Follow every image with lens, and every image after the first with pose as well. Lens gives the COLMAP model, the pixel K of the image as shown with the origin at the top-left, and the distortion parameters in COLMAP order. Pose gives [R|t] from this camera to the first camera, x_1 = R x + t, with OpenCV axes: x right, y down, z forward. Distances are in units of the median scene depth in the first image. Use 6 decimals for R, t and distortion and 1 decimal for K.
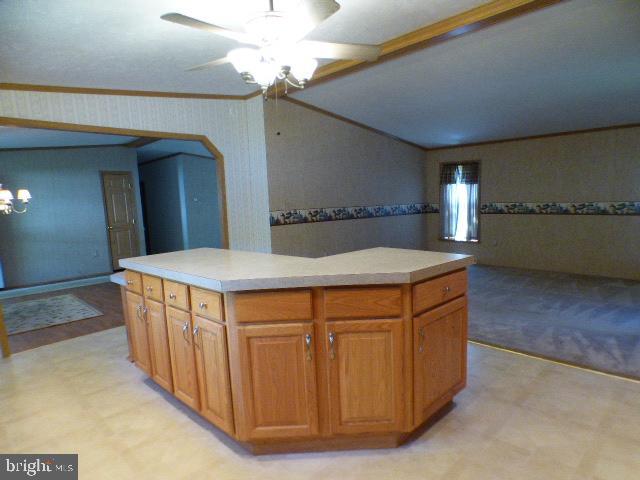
lens RADIAL K [[391.7, 0, 317.3], [0, 391.7, 245.2], [0, 0, 1]] dist [-0.000536, 0.005954]
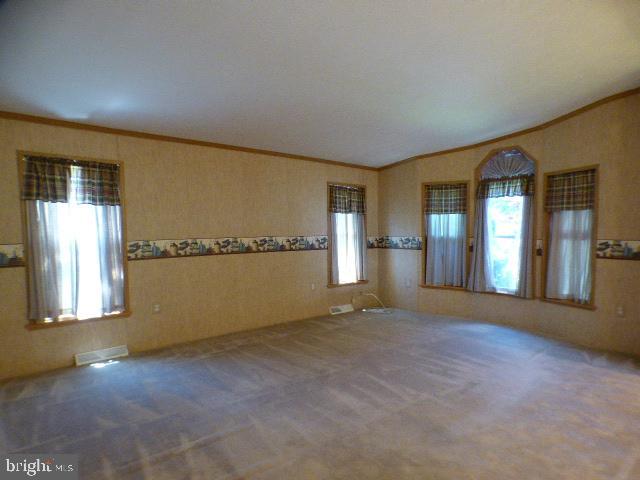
lens RADIAL K [[391.7, 0, 322.6], [0, 391.7, 235.0], [0, 0, 1]] dist [-0.000536, 0.005954]
pose [[0.082118, 0.009920, 0.996573, -0.104839], [0.135169, 0.990600, -0.020998, -0.070529], [-0.987414, 0.136430, 0.080006, 0.716943]]
